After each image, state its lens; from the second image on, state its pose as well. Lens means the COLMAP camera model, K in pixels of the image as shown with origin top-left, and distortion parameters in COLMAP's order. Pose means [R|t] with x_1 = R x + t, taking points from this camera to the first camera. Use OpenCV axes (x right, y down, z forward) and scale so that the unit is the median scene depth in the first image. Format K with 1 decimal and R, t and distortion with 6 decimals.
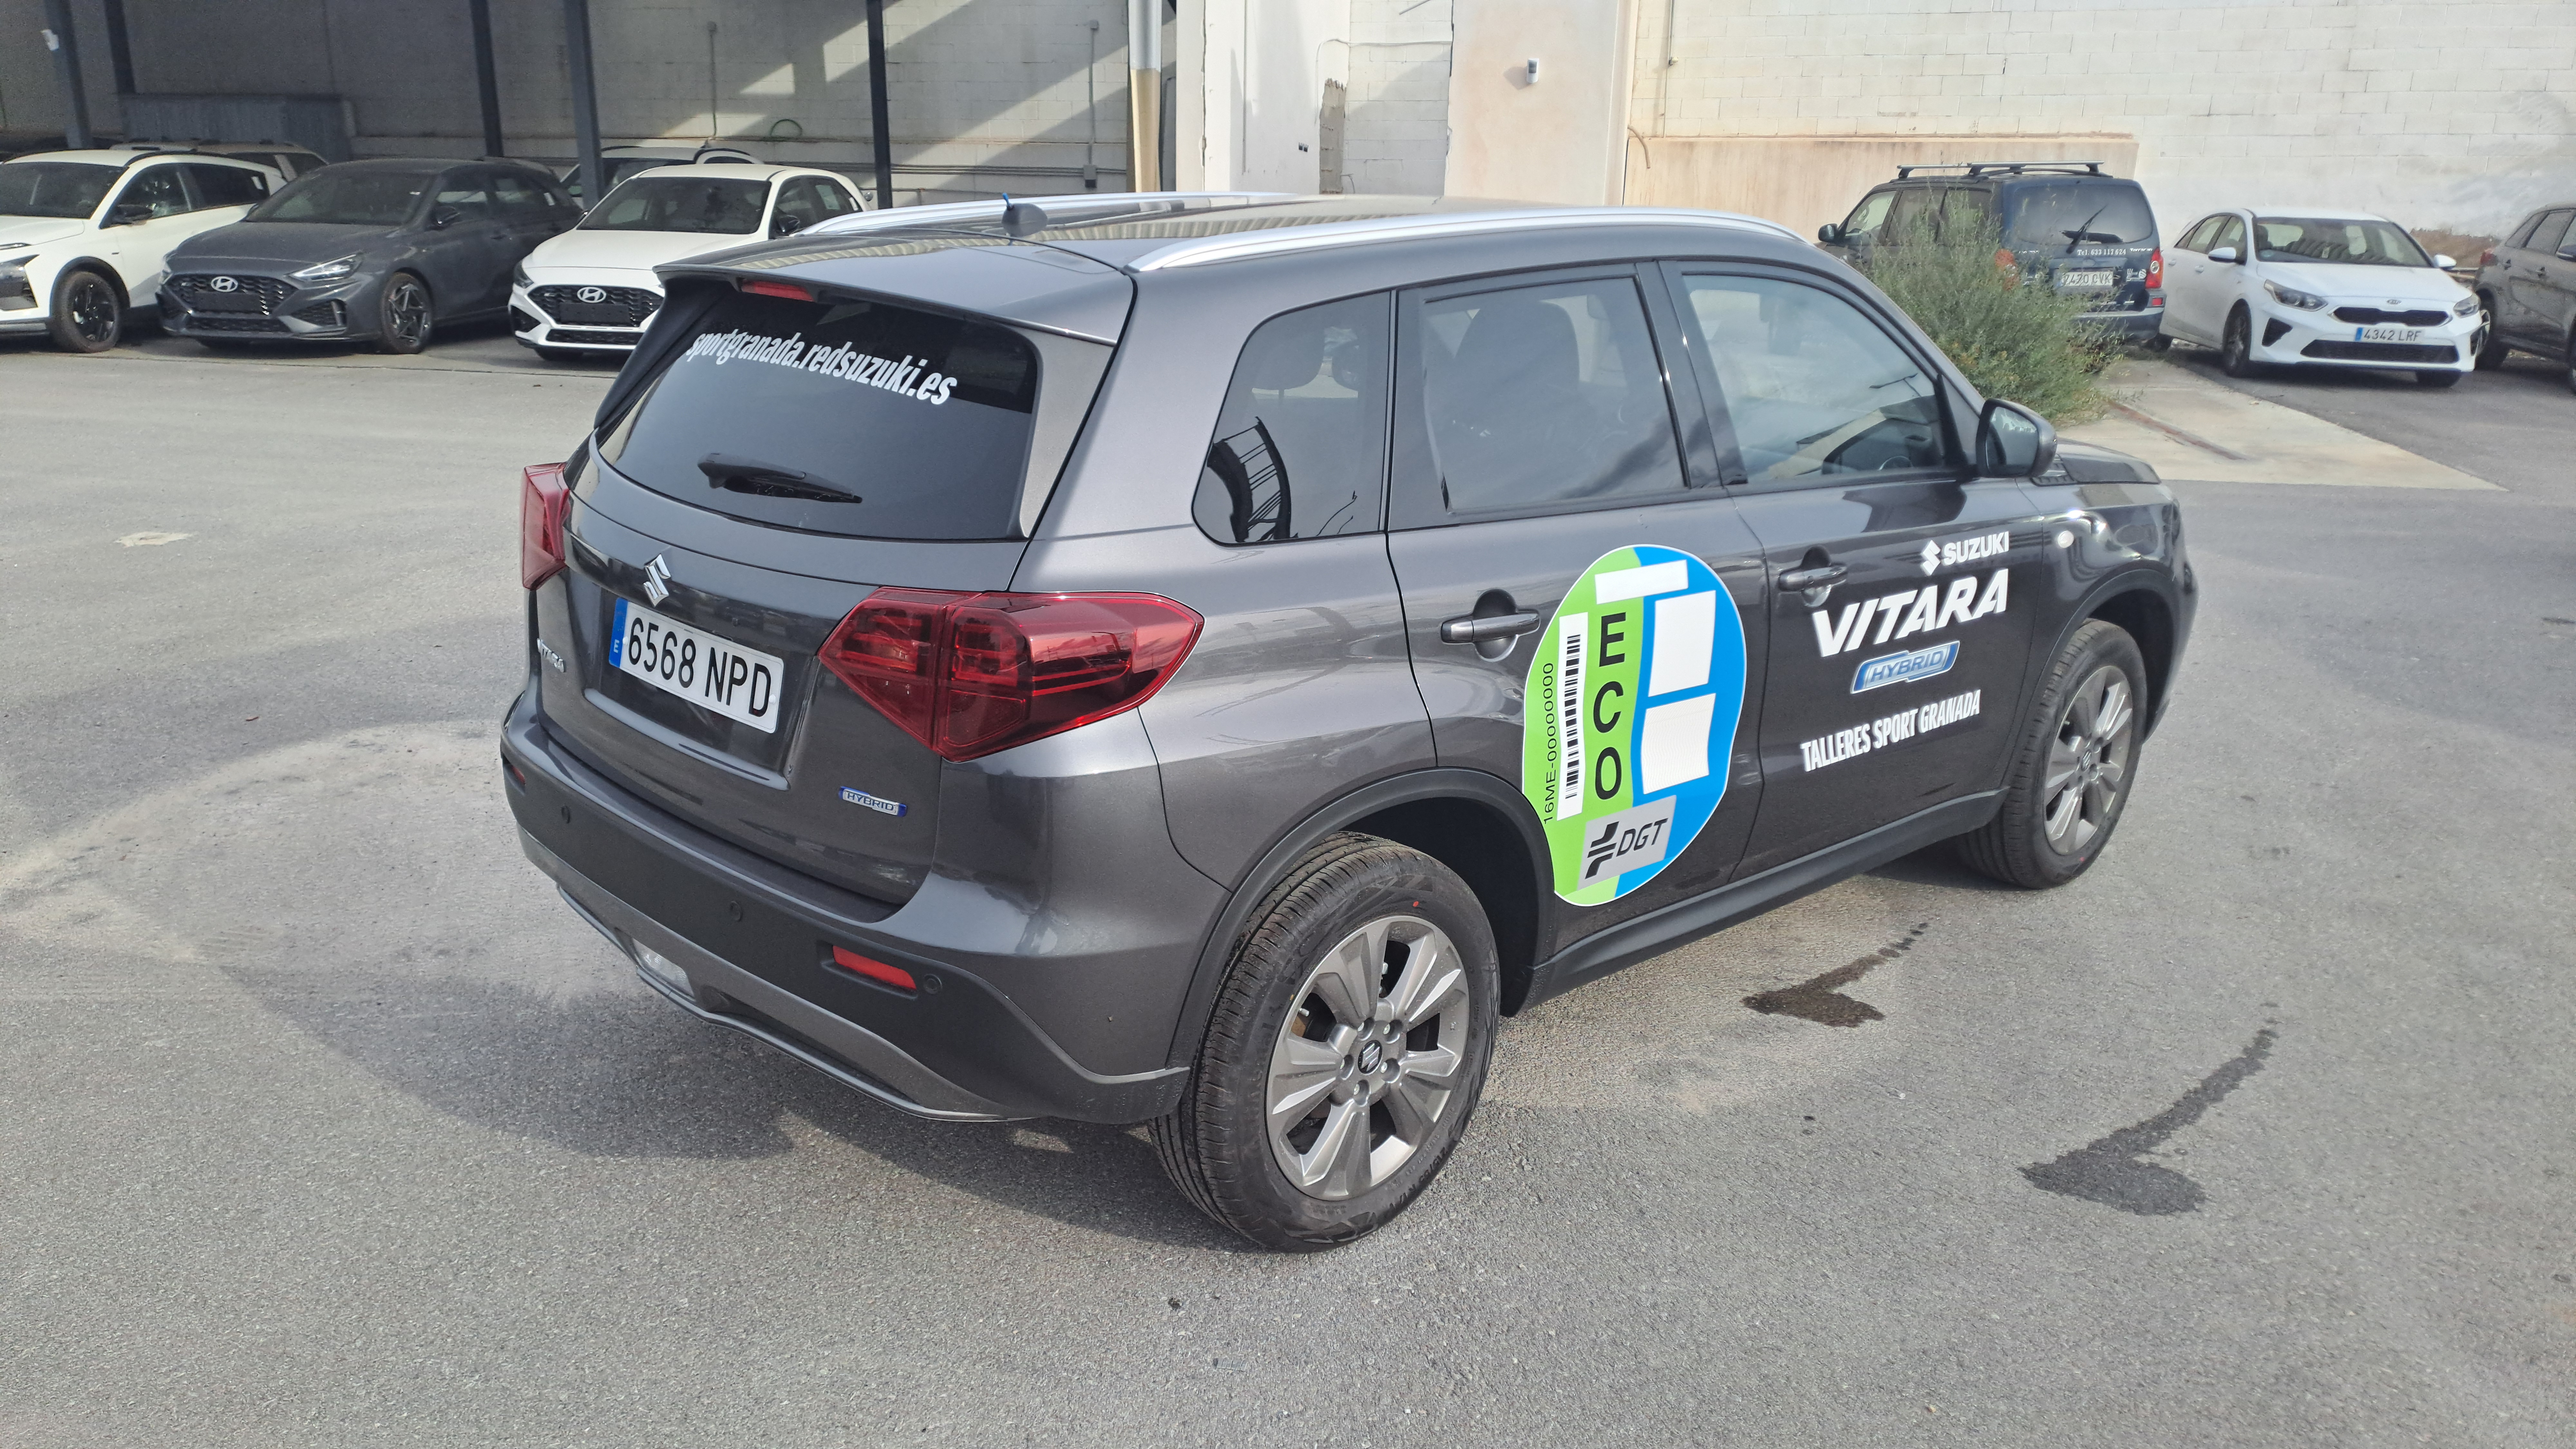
lens RADIAL K [[1895.5, 0, 1288.0], [0, 1895.5, 724.5], [0, 0, 1]] dist [0.047646, 0.002177]
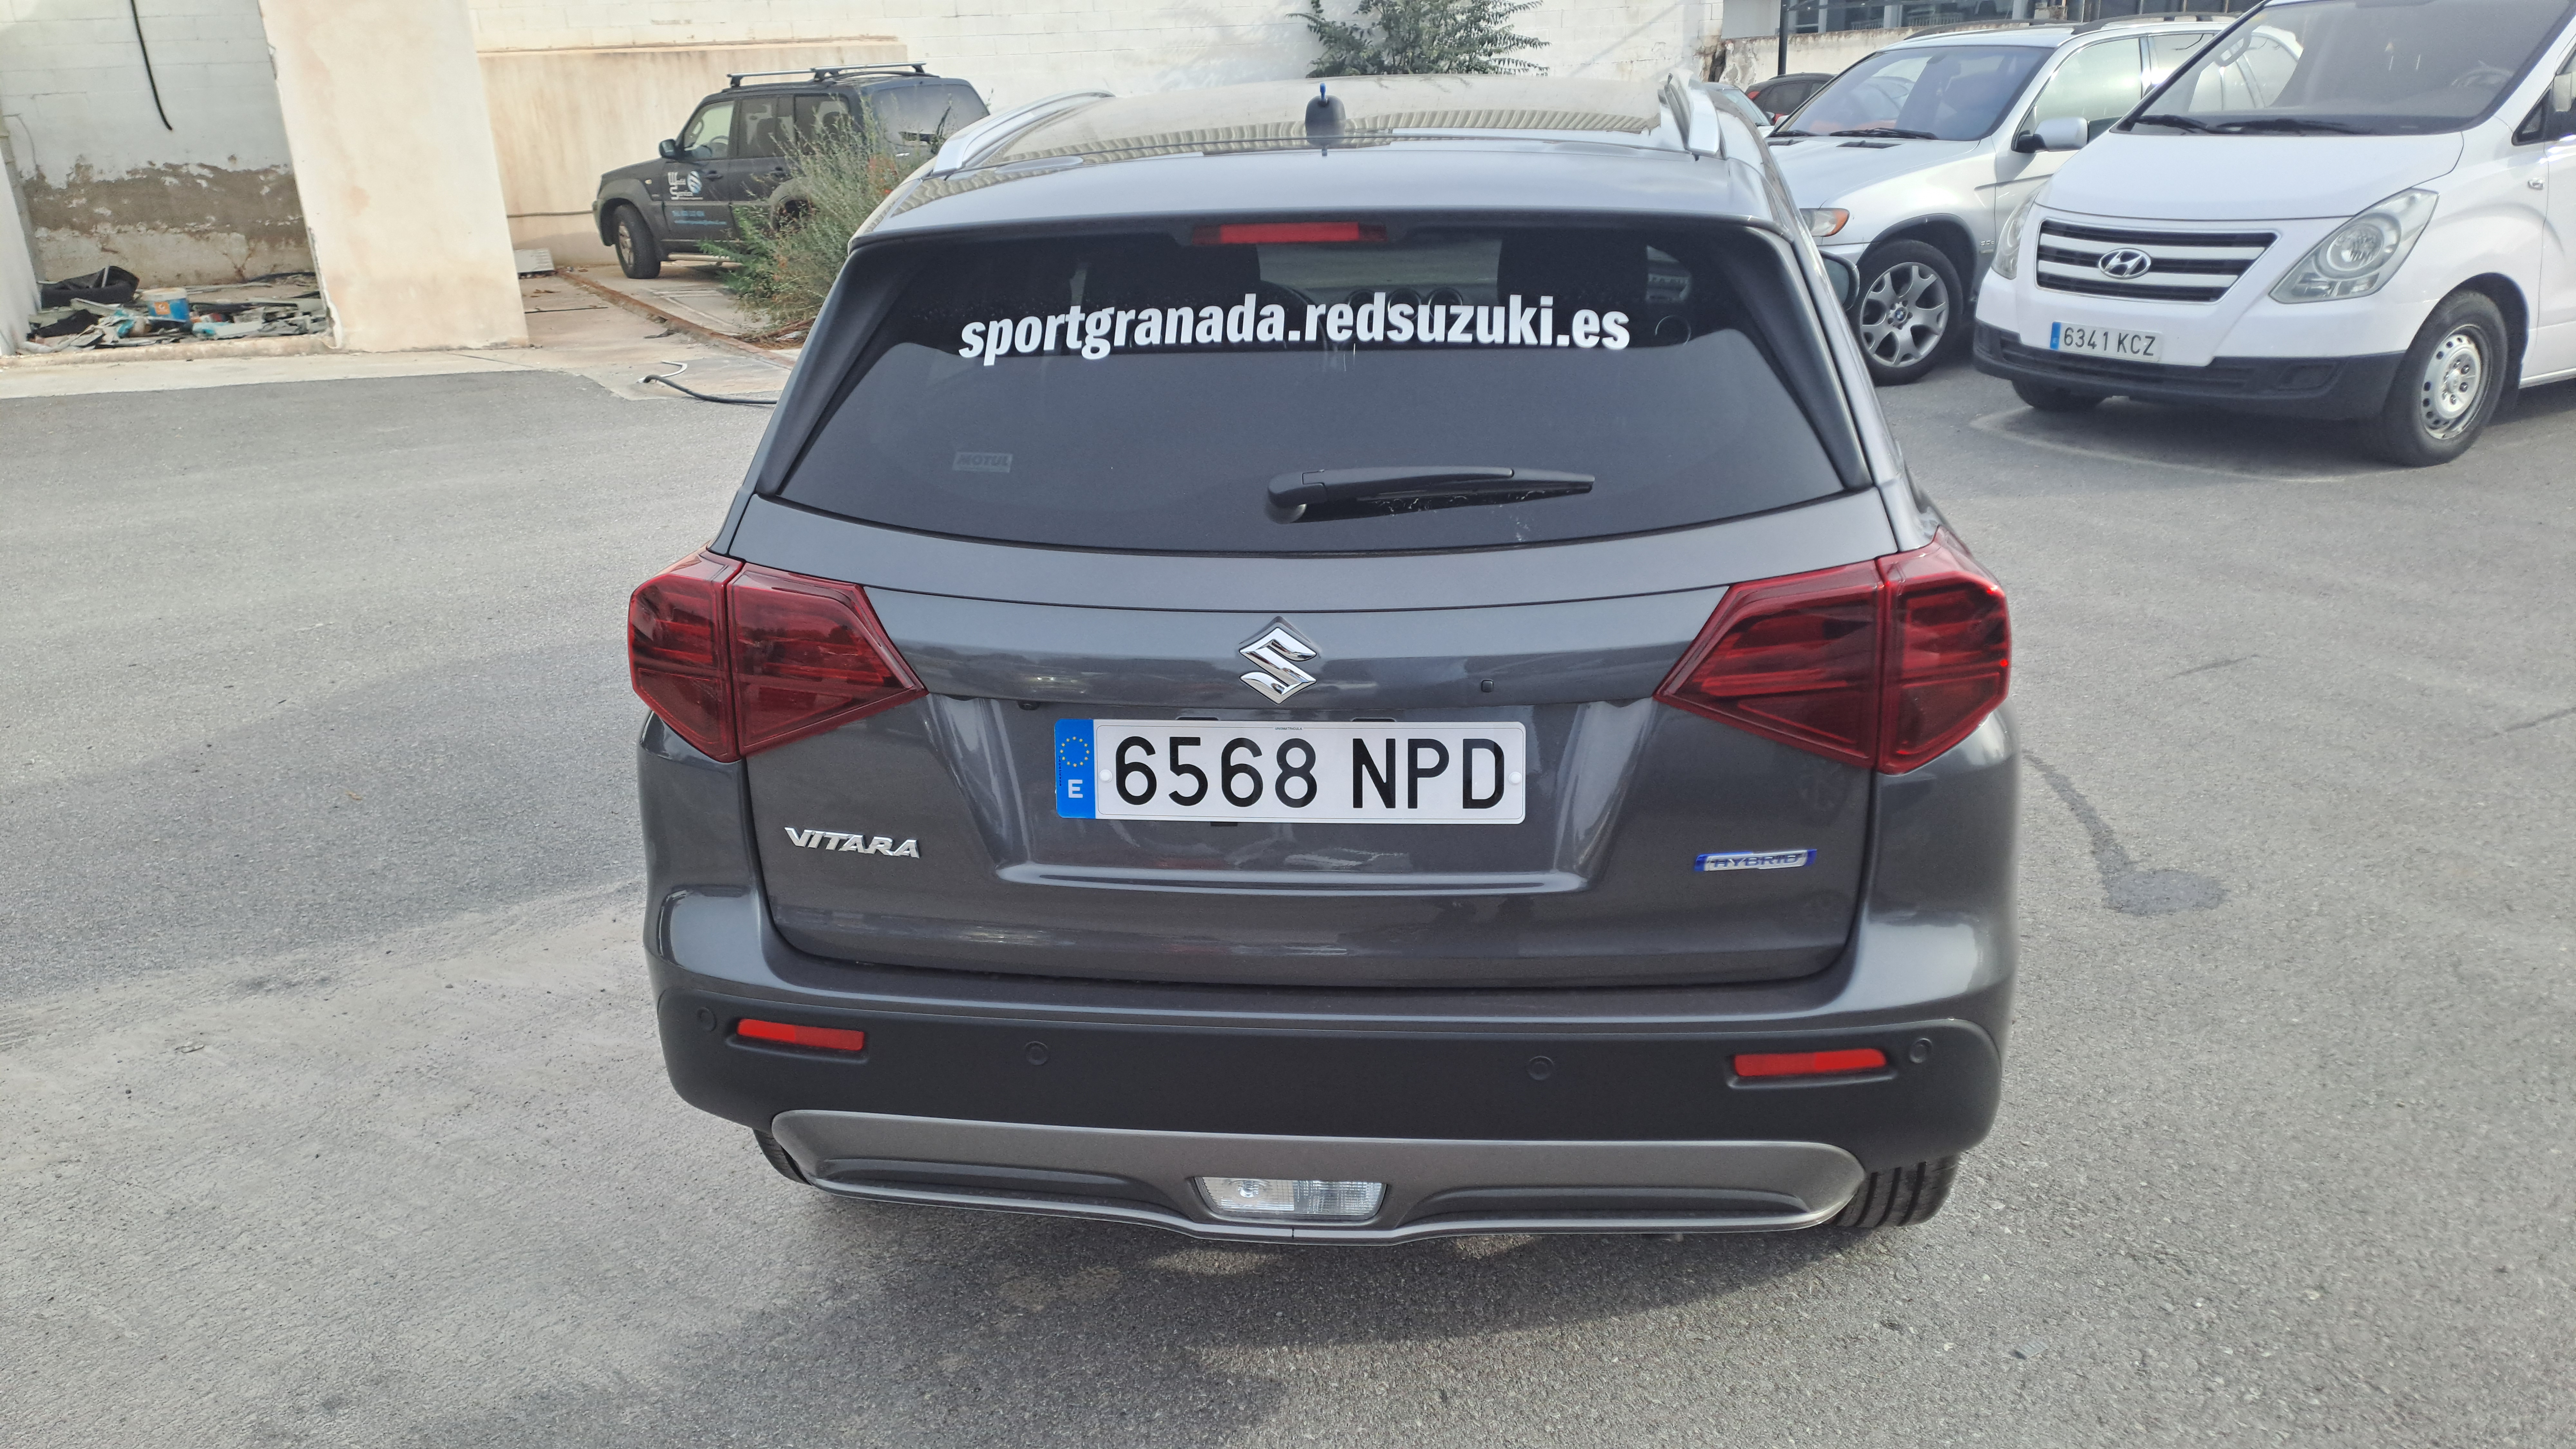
lens RADIAL K [[1895.5, 0, 1288.0], [0, 1895.5, 724.5], [0, 0, 1]] dist [0.047646, 0.002177]
pose [[0.773981, -0.252411, 0.580726, -0.720885], [0.229224, 0.966601, 0.114626, -0.130699], [-0.590263, 0.044398, 0.805989, 0.433980]]
